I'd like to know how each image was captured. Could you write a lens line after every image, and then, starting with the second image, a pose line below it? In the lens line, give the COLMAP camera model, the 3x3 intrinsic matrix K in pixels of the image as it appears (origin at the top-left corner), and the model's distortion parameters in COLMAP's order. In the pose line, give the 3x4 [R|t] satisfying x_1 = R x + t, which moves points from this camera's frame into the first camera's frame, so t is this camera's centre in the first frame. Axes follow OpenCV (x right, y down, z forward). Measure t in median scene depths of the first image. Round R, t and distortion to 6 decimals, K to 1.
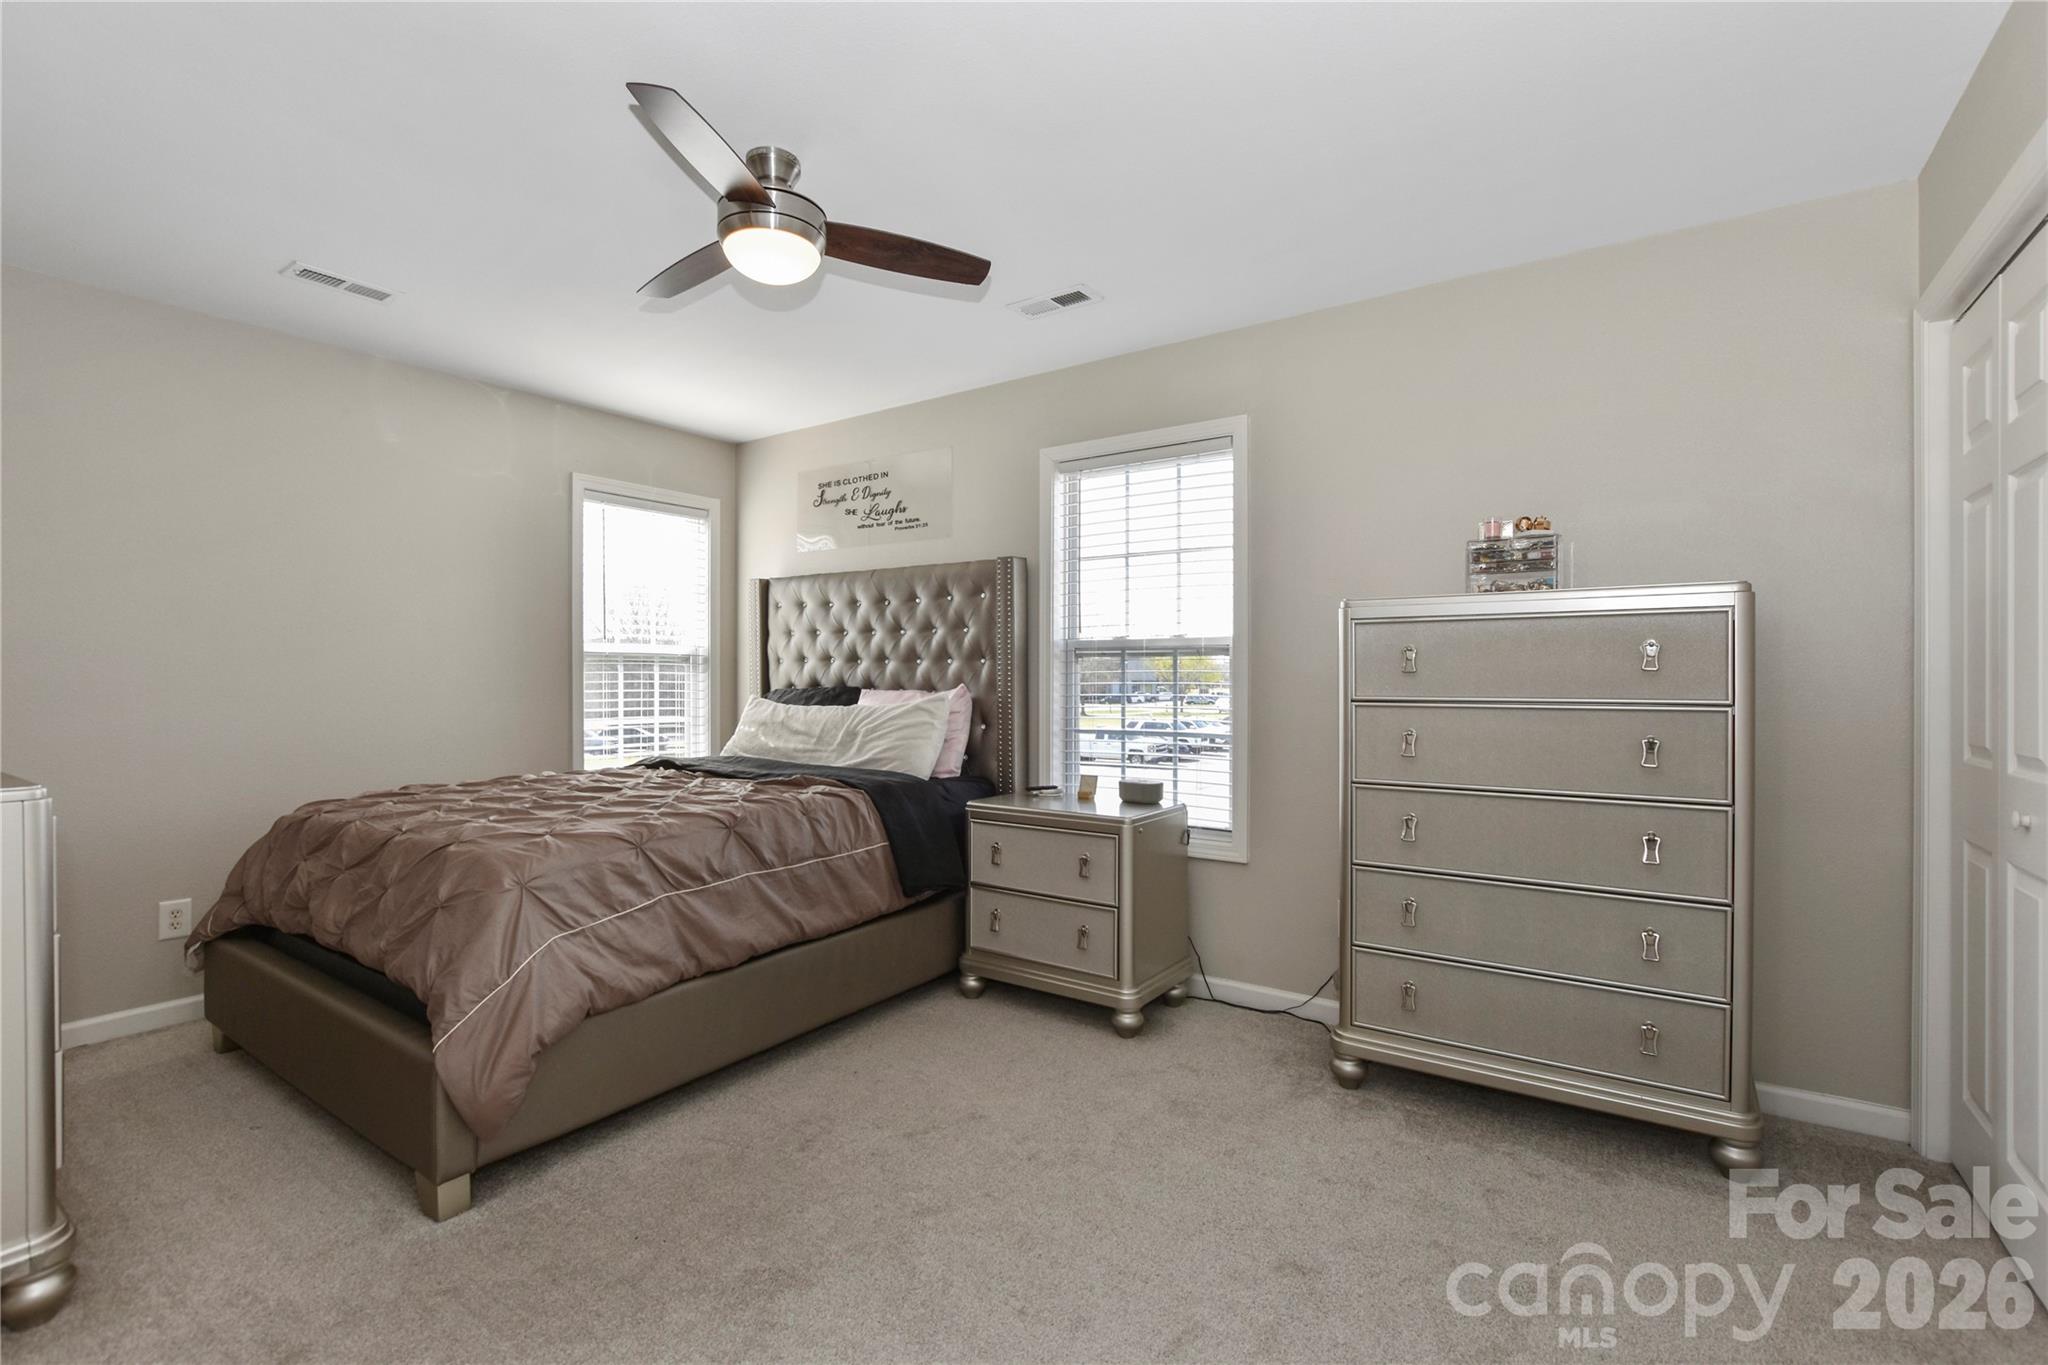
lens RADIAL K [[914.5, 0, 1028.1], [0, 914.5, 681.6], [0, 0, 1]] dist [-0.015655, -0.000062]
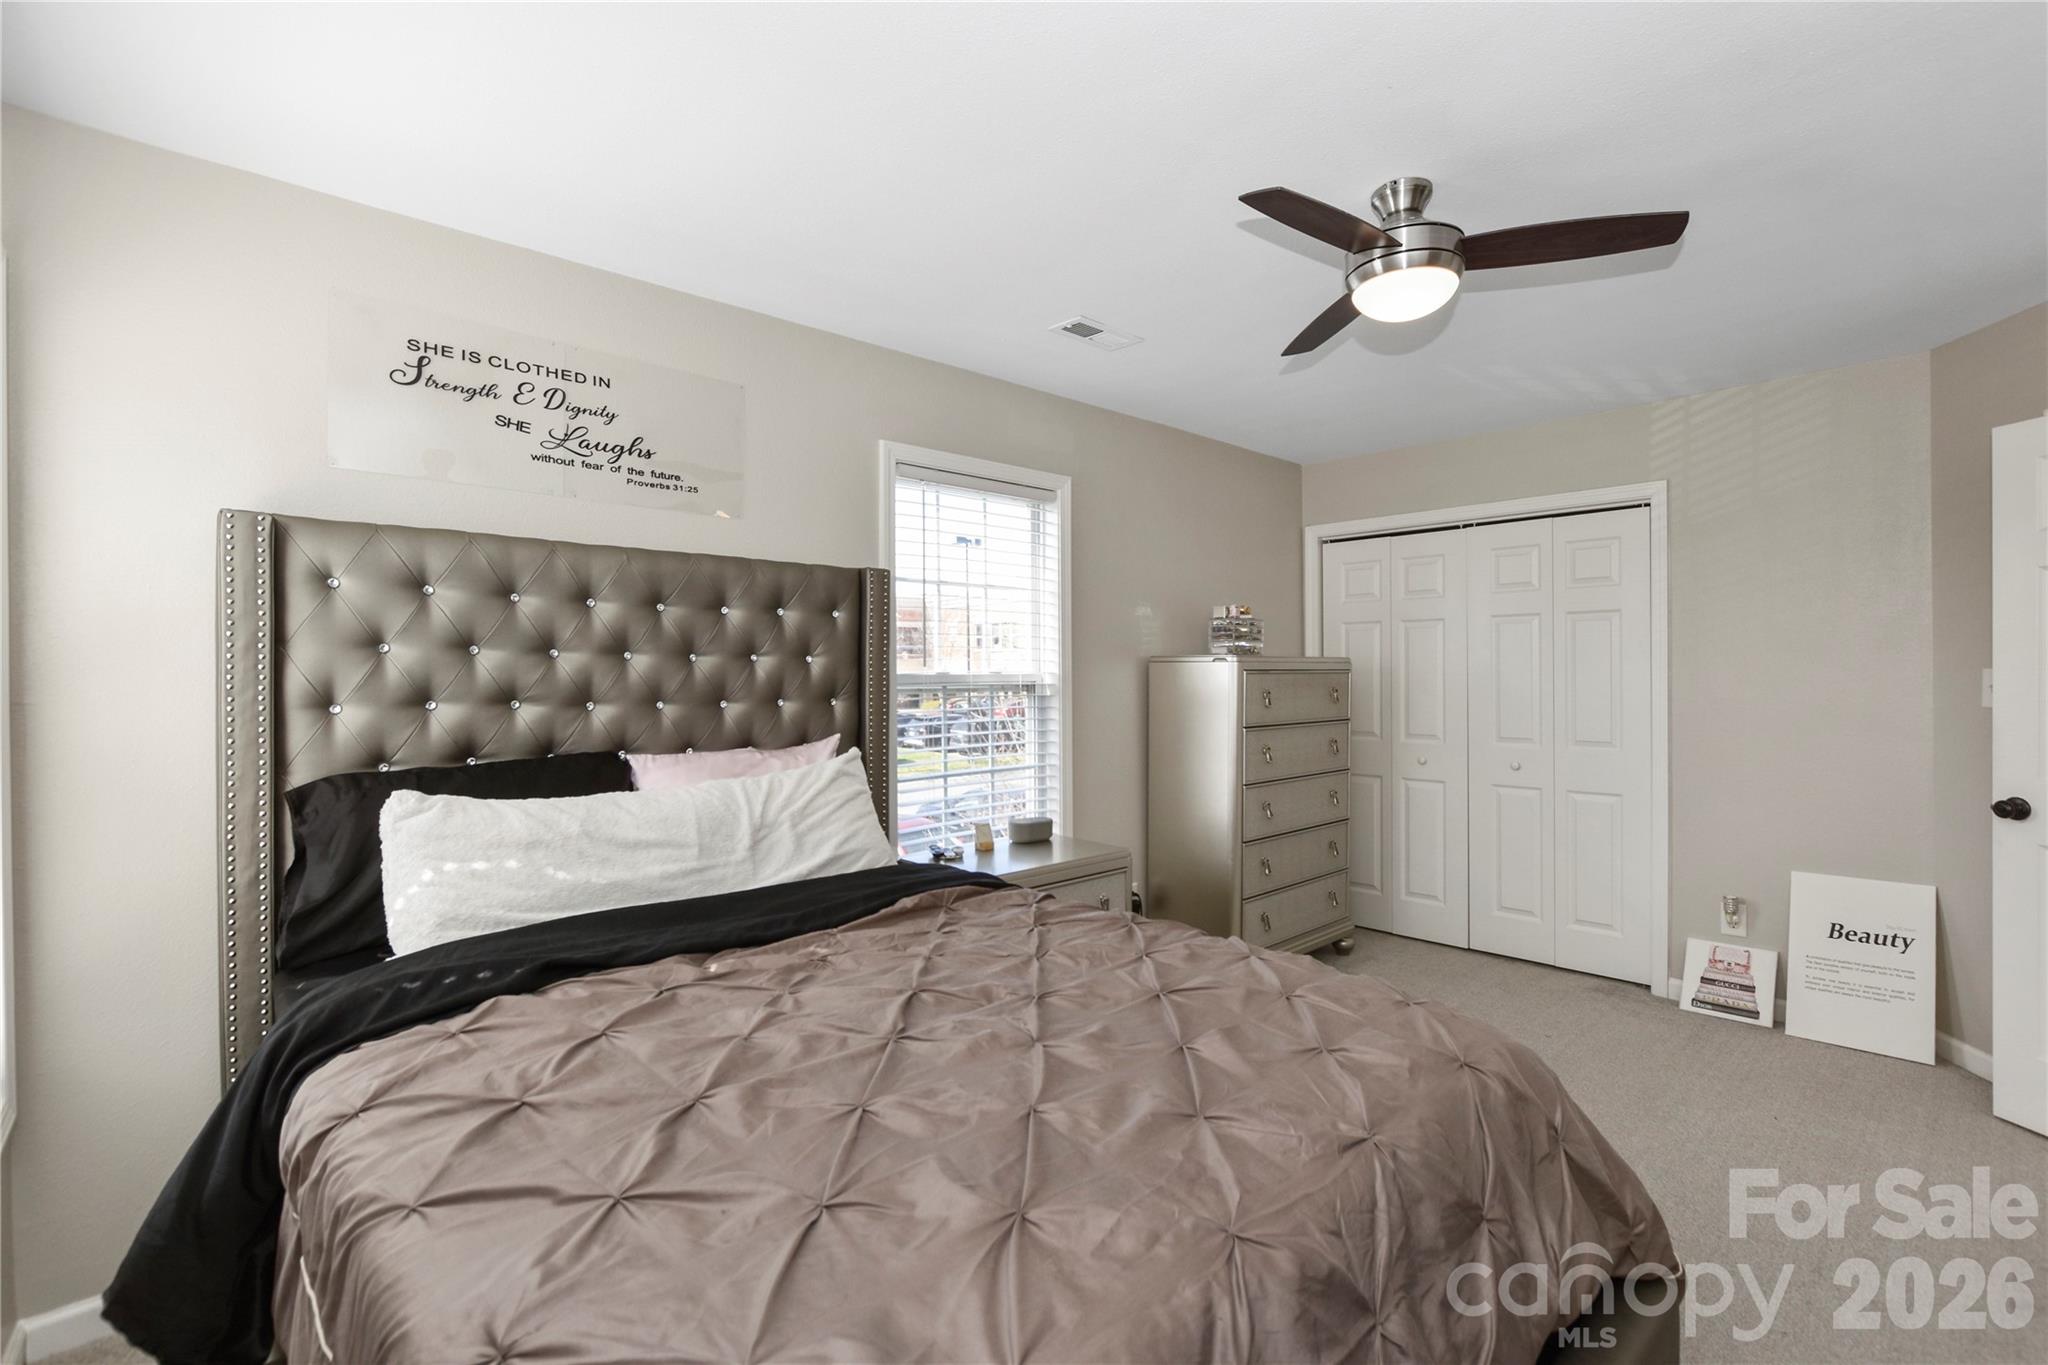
lens RADIAL K [[912.2, 0, 1004.3], [0, 912.2, 680.7], [0, 0, 1]] dist [-0.000924, -0.000133]
pose [[0.235252, -0.011554, 0.971866, -0.706403], [0.008237, 0.999917, 0.009894, -0.043194], [-0.971899, 0.005678, 0.235328, 0.657290]]
